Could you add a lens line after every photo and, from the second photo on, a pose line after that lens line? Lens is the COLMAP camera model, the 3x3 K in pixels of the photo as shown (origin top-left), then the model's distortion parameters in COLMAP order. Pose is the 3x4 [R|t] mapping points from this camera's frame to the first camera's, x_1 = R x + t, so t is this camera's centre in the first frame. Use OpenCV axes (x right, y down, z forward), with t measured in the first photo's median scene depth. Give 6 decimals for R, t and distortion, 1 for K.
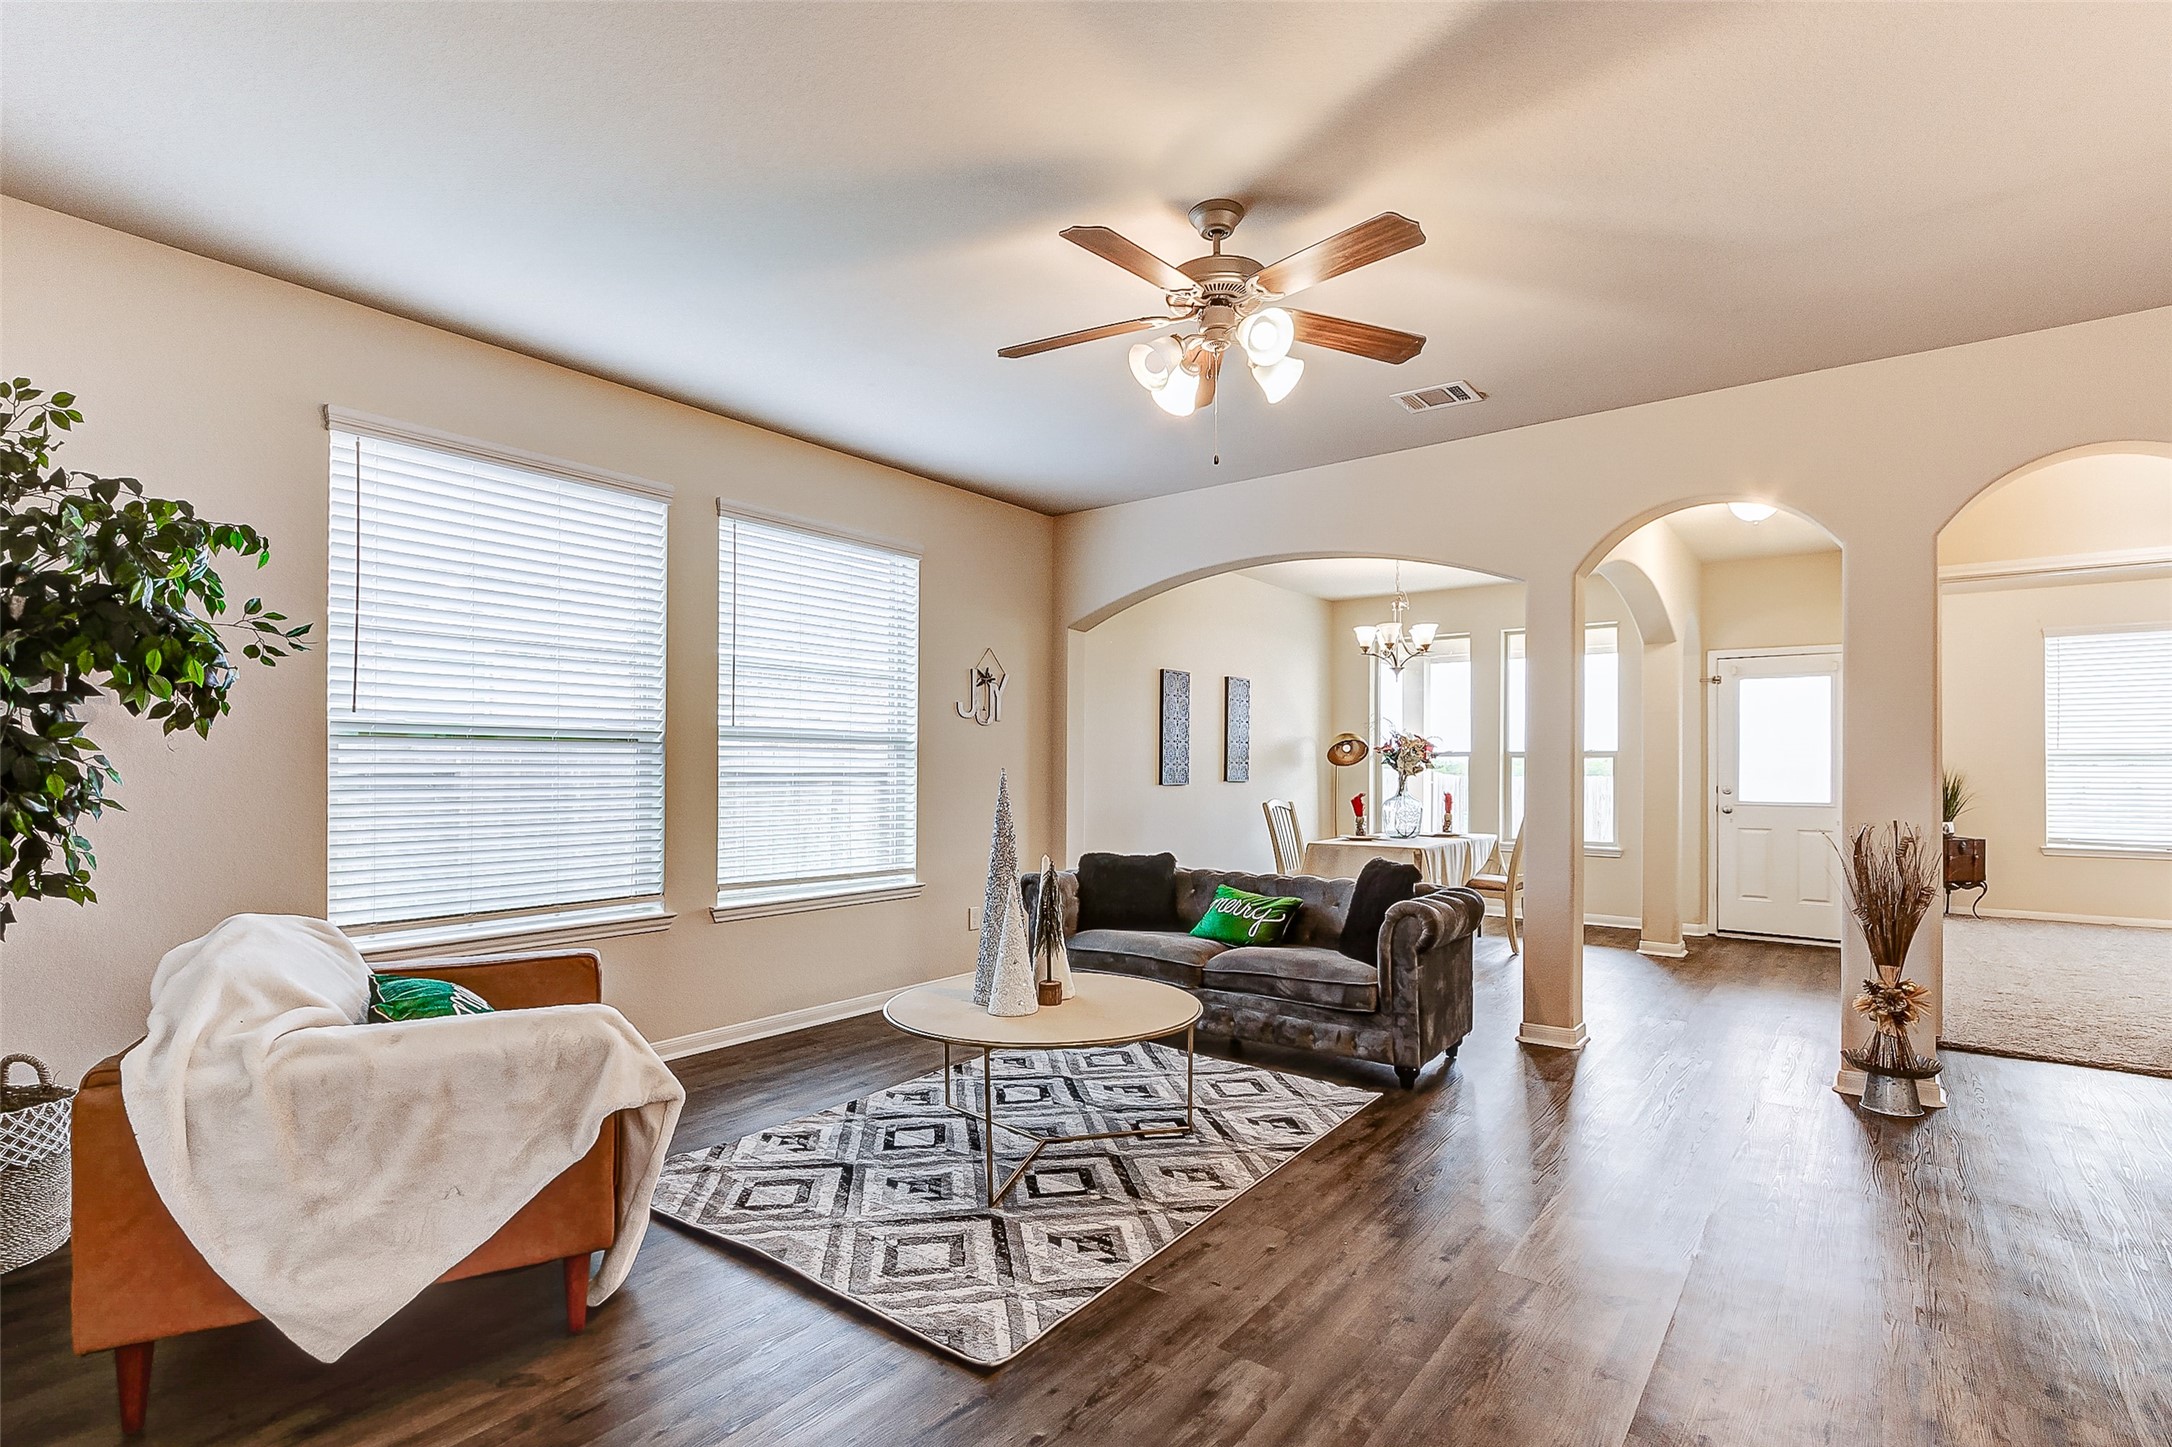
lens RADIAL K [[1032.8, 0, 1102.6], [0, 1032.8, 778.9], [0, 0, 1]] dist [0.011853, 0.003320]
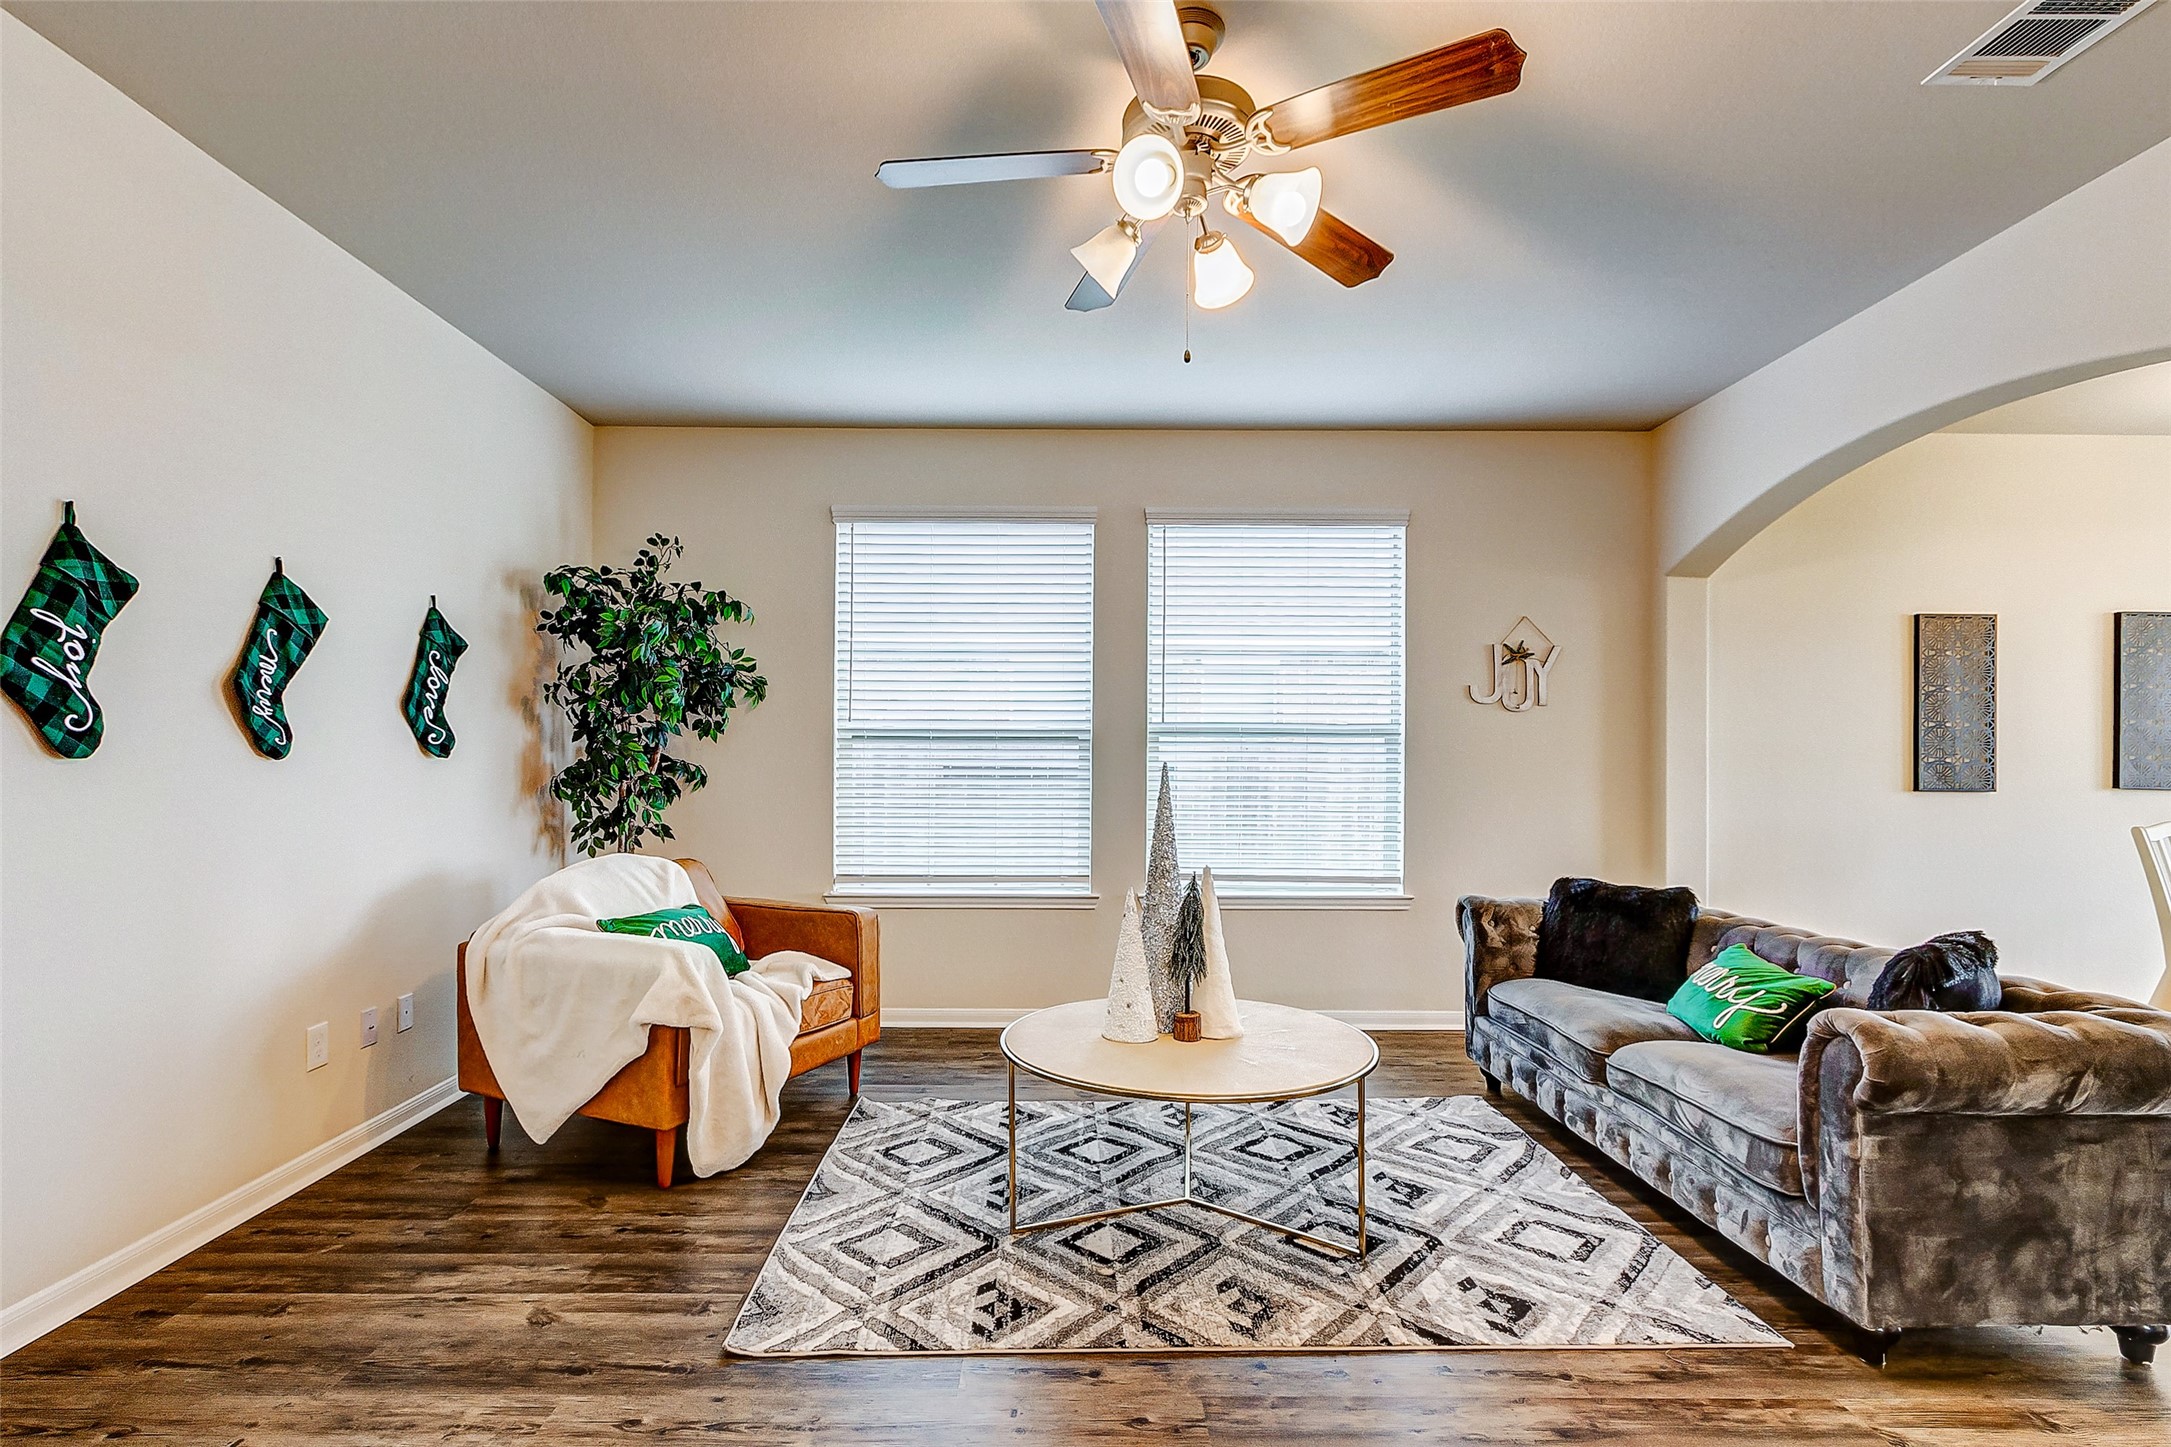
lens RADIAL K [[1032.3, 0, 1069.8], [0, 1032.3, 745.3], [0, 0, 1]] dist [0.011853, 0.003320]
pose [[0.607470, -0.012038, -0.794252, 0.541478], [-0.012941, 0.999602, -0.025048, -0.000166], [0.794238, 0.025494, 0.607072, 0.381967]]
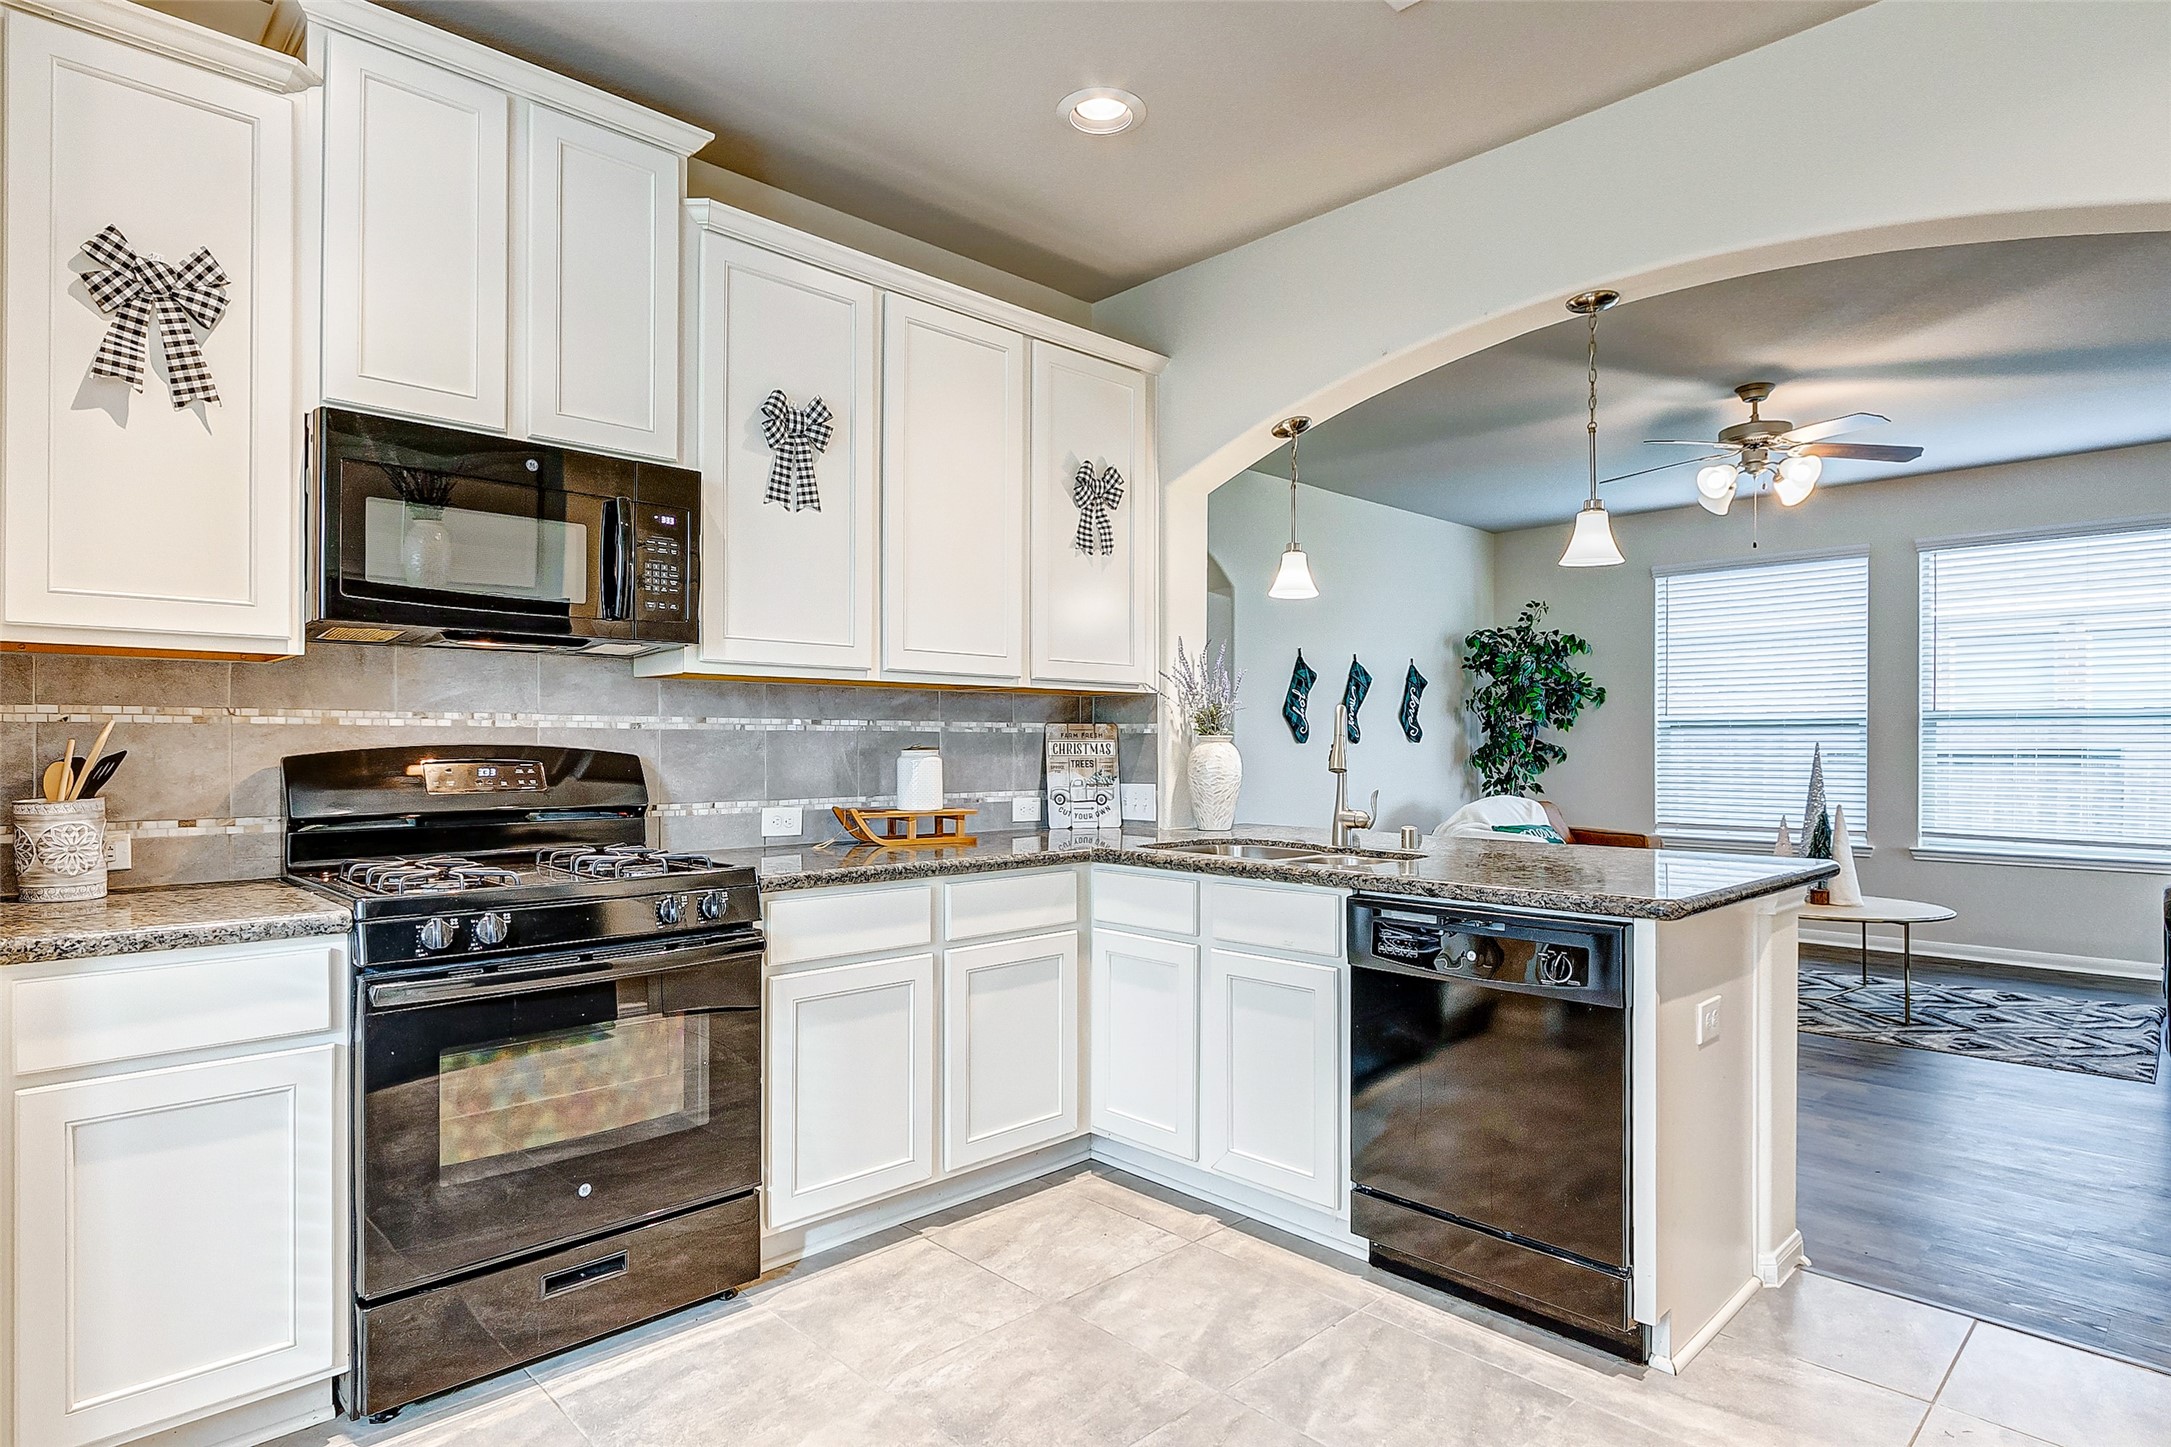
lens RADIAL K [[1215.5, 0, 1093.9], [0, 1215.5, 750.7], [0, 0, 1]] dist [0.030611, 0.000862]
pose [[-0.118553, 0.002476, -0.992945, 1.696187], [-0.012269, 0.999917, 0.003958, 0.007734], [0.992872, 0.012652, -0.118512, 0.181798]]
